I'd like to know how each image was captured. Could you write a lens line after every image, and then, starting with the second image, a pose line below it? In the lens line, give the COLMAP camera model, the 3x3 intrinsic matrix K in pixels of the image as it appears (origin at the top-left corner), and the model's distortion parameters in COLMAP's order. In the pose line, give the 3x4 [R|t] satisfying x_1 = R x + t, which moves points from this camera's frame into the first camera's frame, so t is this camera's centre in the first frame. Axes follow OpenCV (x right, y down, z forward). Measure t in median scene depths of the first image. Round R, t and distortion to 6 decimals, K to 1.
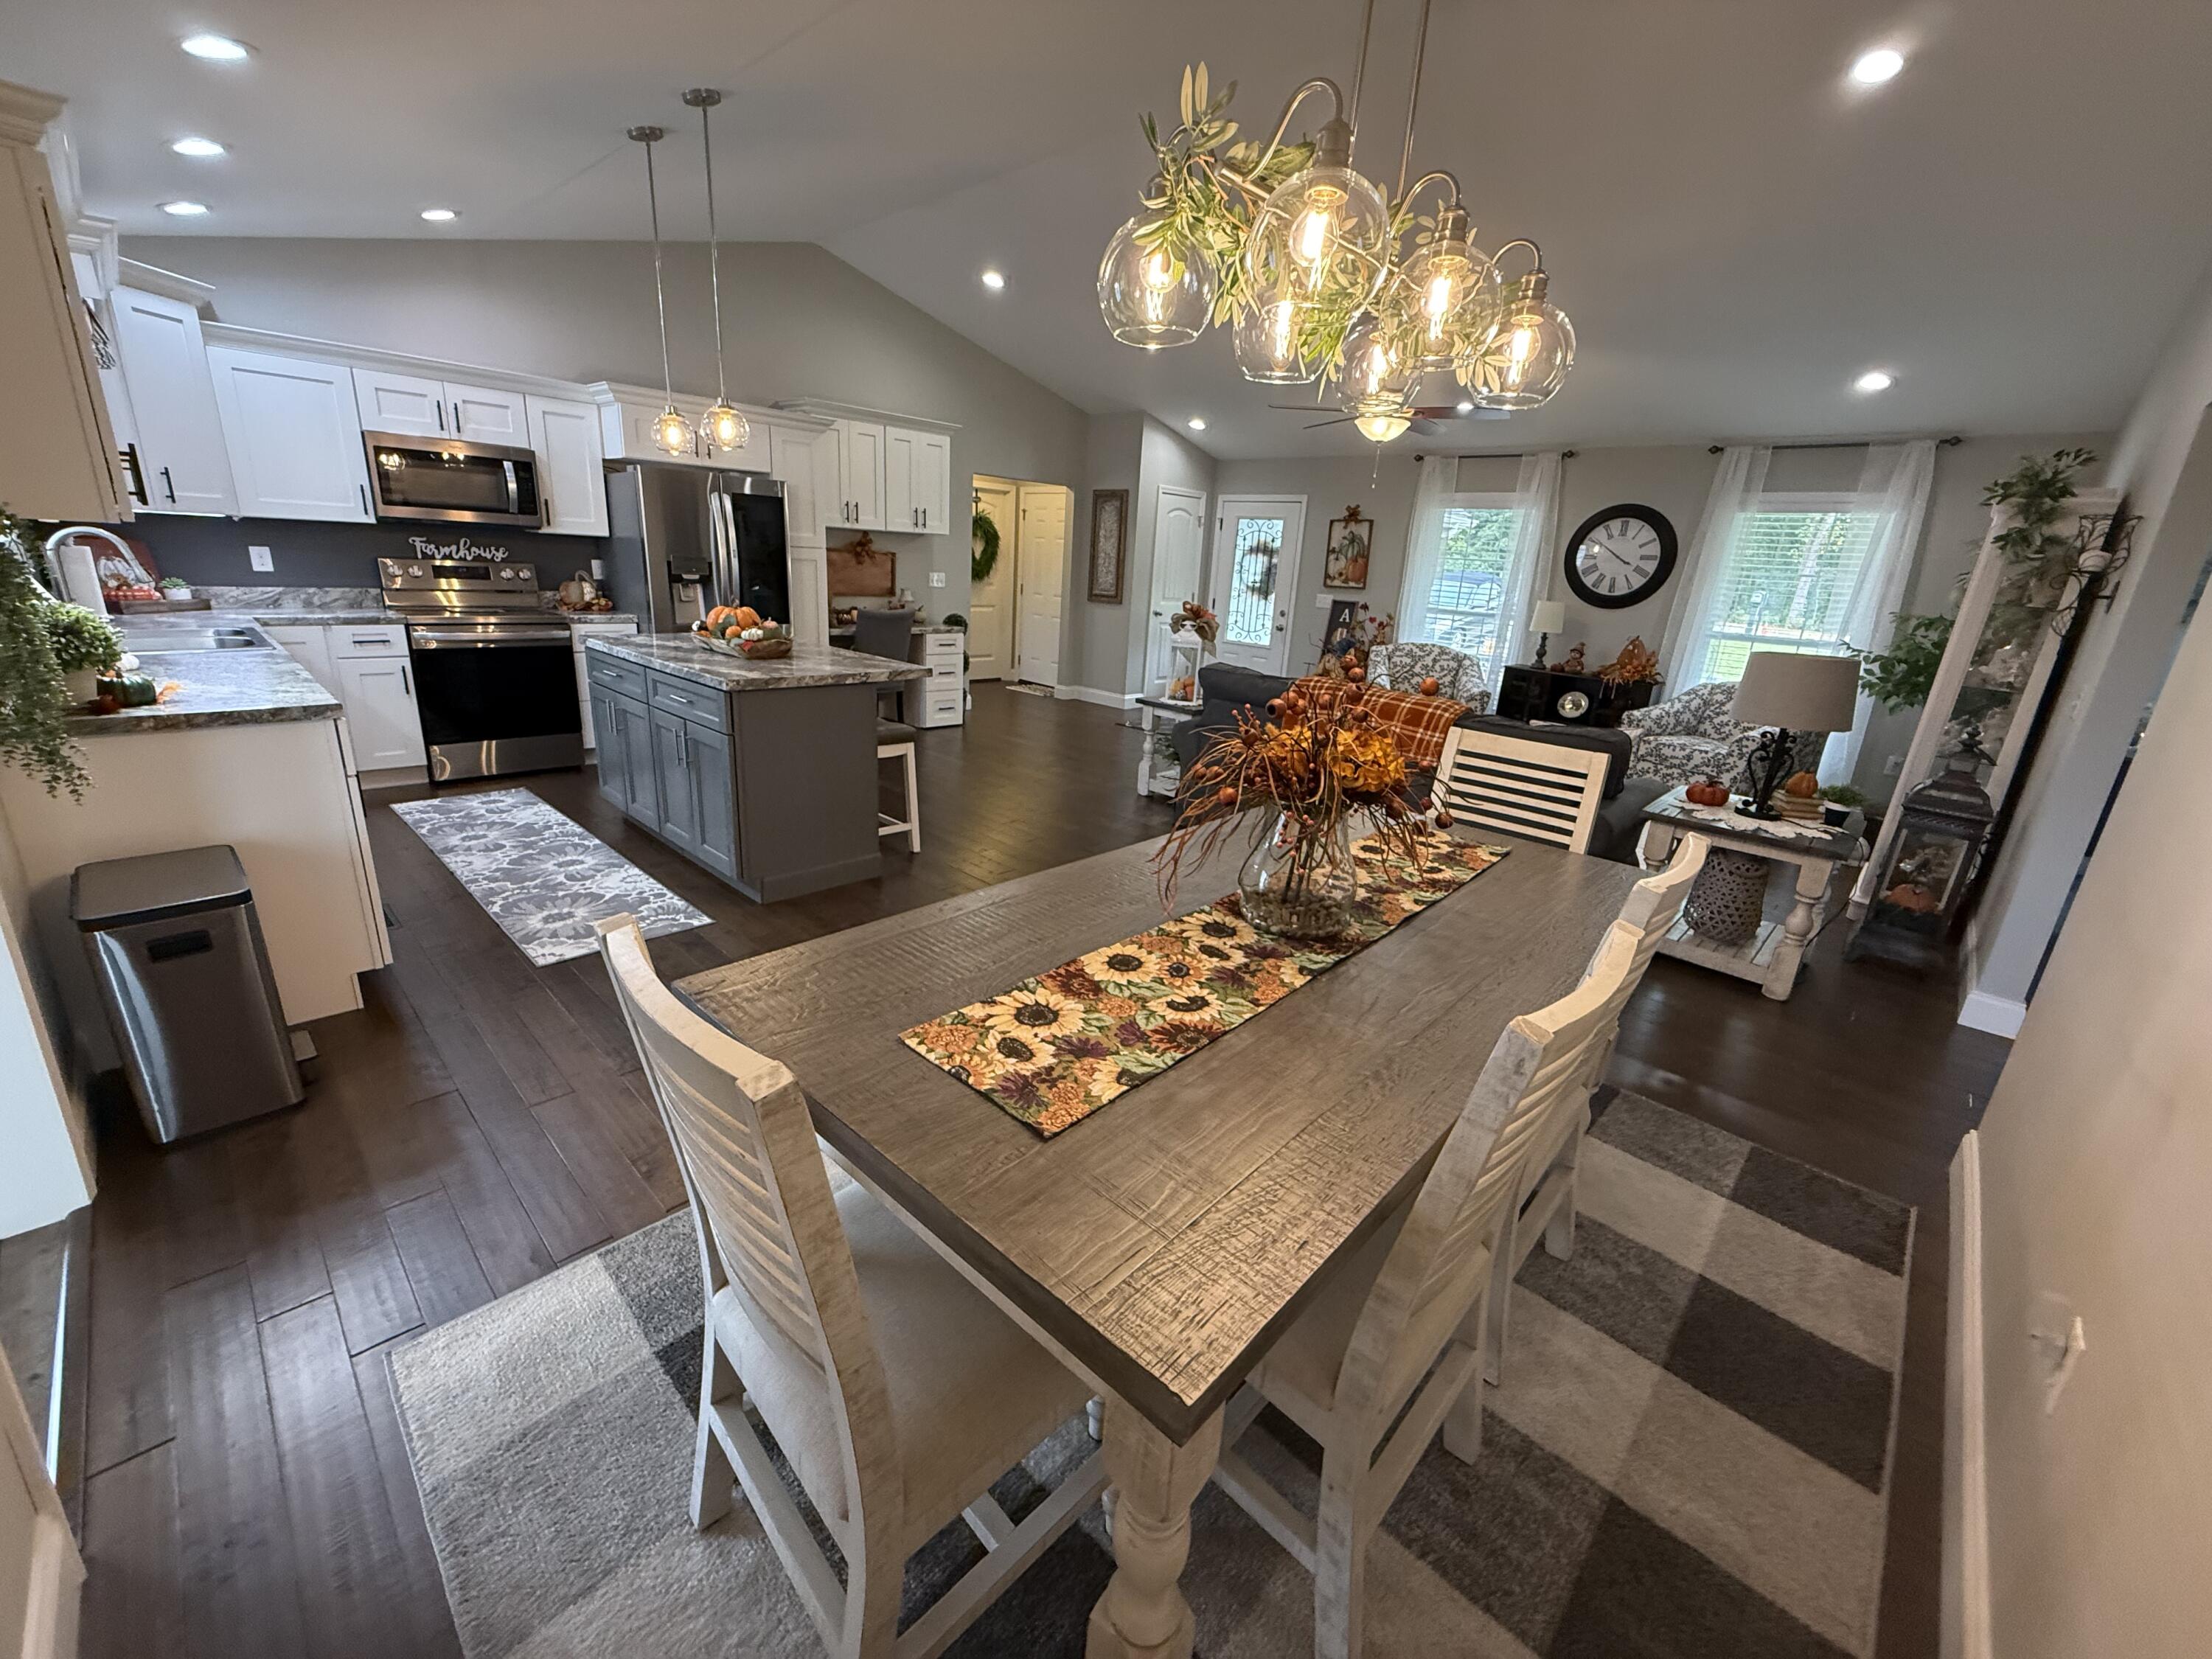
lens RADIAL K [[884.5, 0, 1103.7], [0, 884.5, 826.6], [0, 0, 1]] dist [0.002429, -0.000919]
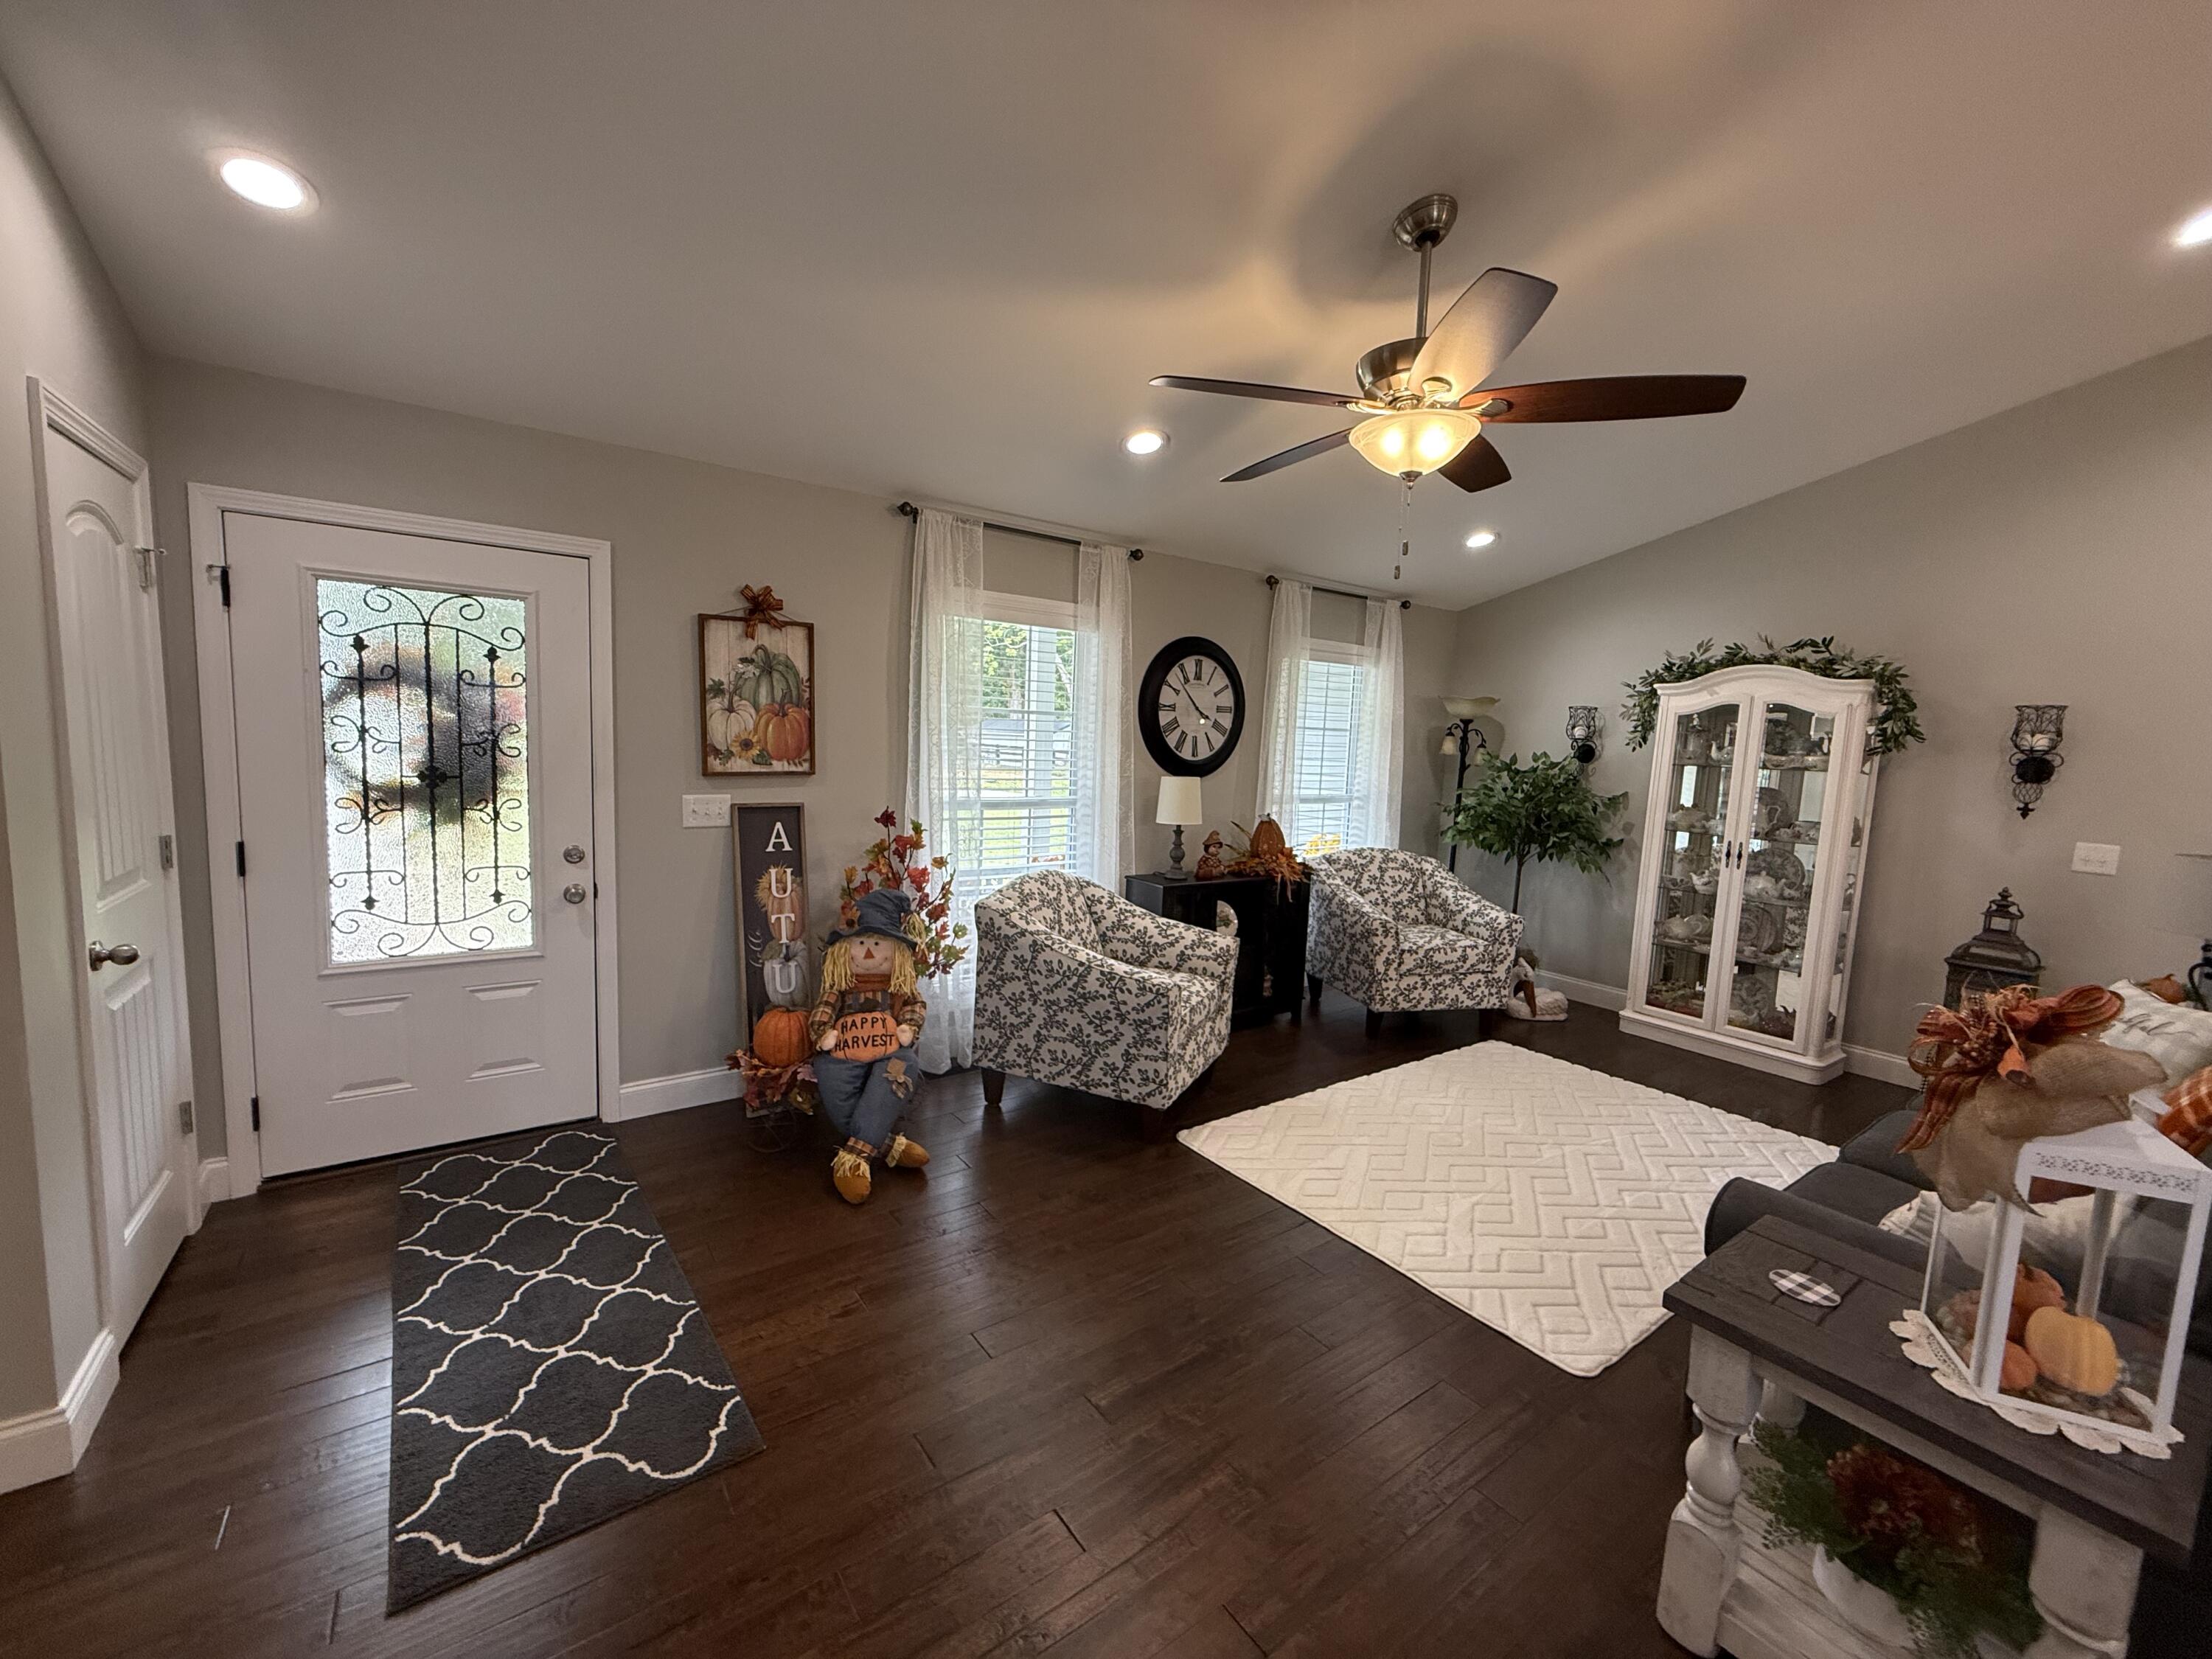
lens RADIAL K [[884.5, 0, 1103.6], [0, 884.5, 828.7], [0, 0, 1]] dist [0.002429, -0.000919]
pose [[0.183904, -0.156056, 0.970477, -0.161921], [0.259660, 0.959957, 0.105159, -0.358106], [-0.948027, 0.232655, 0.217062, 1.099928]]
